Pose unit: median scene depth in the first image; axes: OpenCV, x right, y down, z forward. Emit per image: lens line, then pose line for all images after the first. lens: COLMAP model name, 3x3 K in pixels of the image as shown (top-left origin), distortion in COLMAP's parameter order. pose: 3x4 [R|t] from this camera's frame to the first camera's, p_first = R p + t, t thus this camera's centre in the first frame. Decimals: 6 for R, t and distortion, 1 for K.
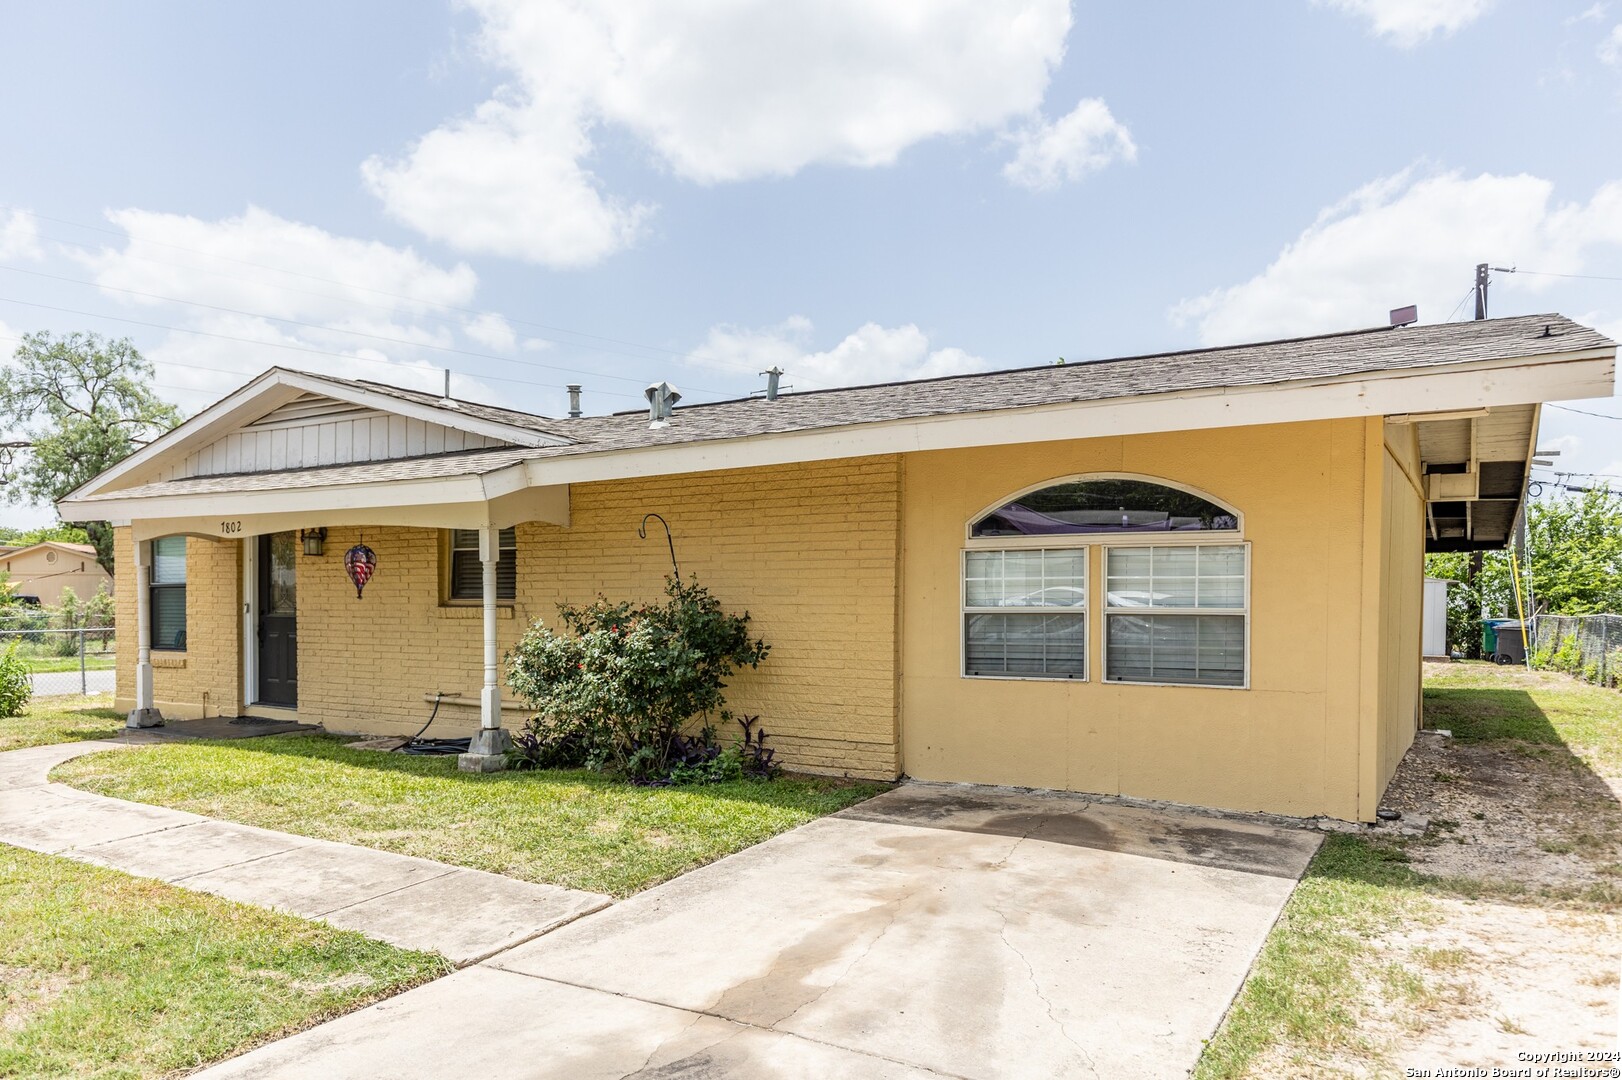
lens RADIAL K [[1135.7, 0, 810.9], [0, 1135.7, 613.6], [0, 0, 1]] dist [0.003065, -0.003479]
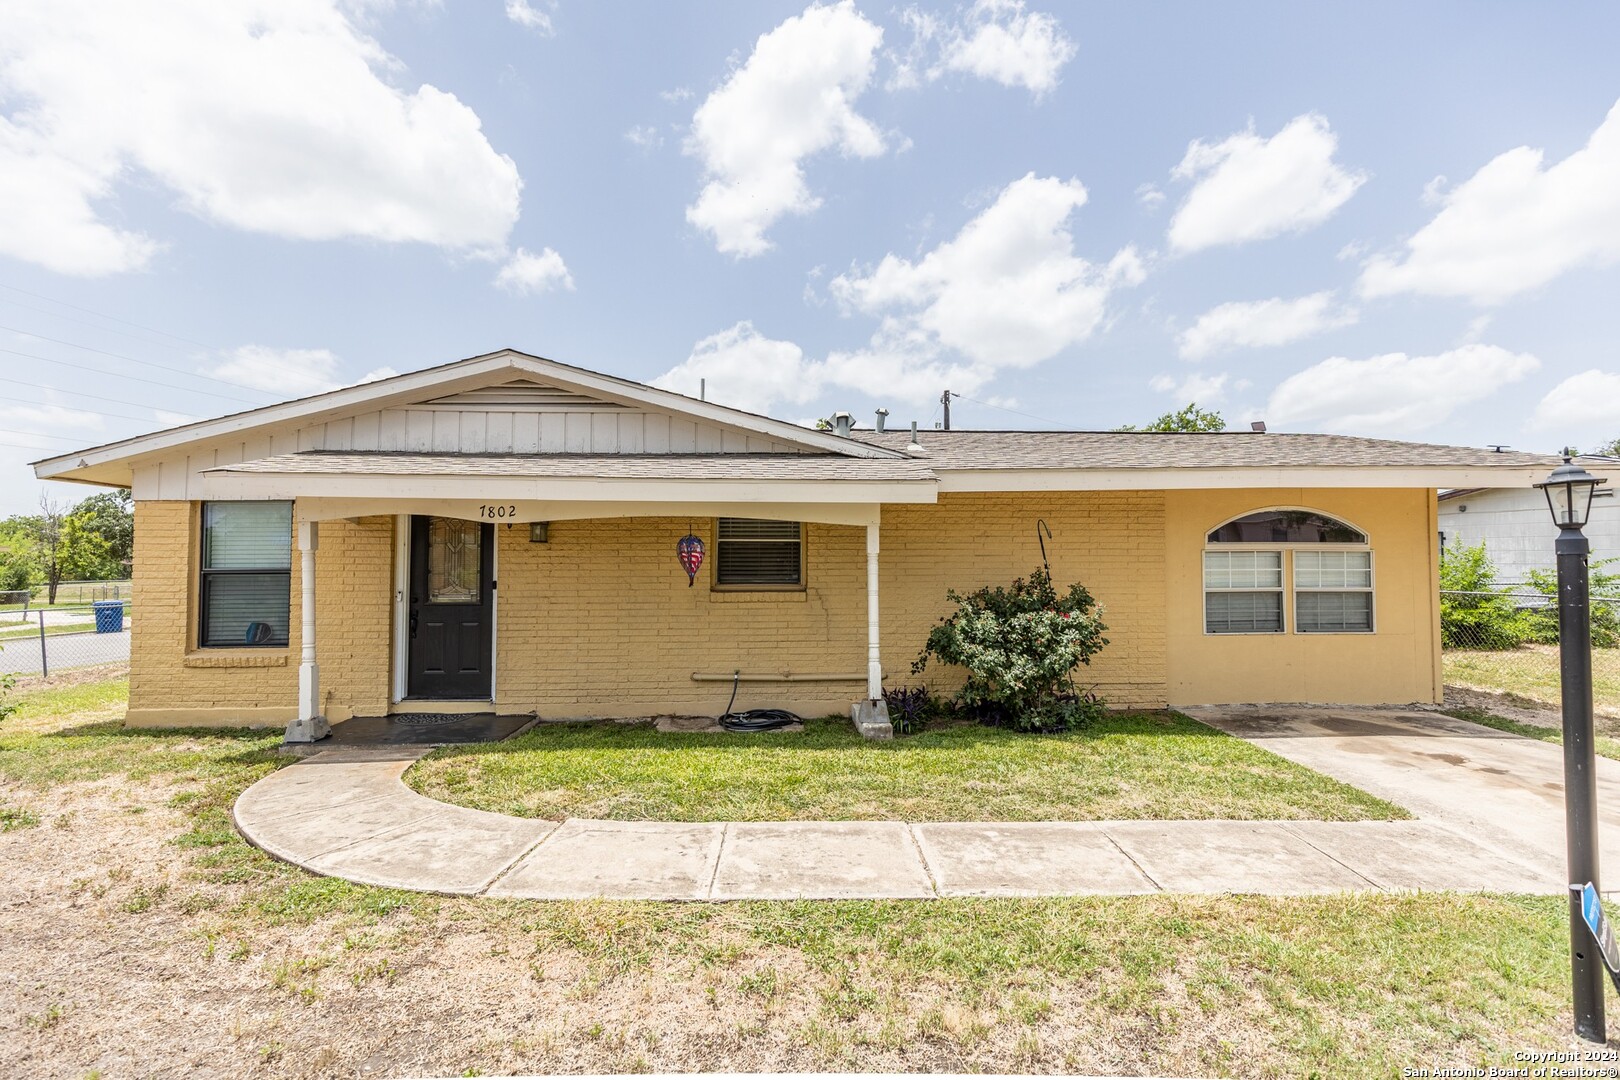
lens RADIAL K [[739.8, 0, 813.4], [0, 739.8, 535.5], [0, 0, 1]] dist [0.008936, -0.000702]
pose [[0.825805, 0.025895, 0.563360, -0.704067], [0.010373, 0.998079, -0.061082, -0.017228], [-0.563860, 0.056285, 0.823950, 0.383500]]
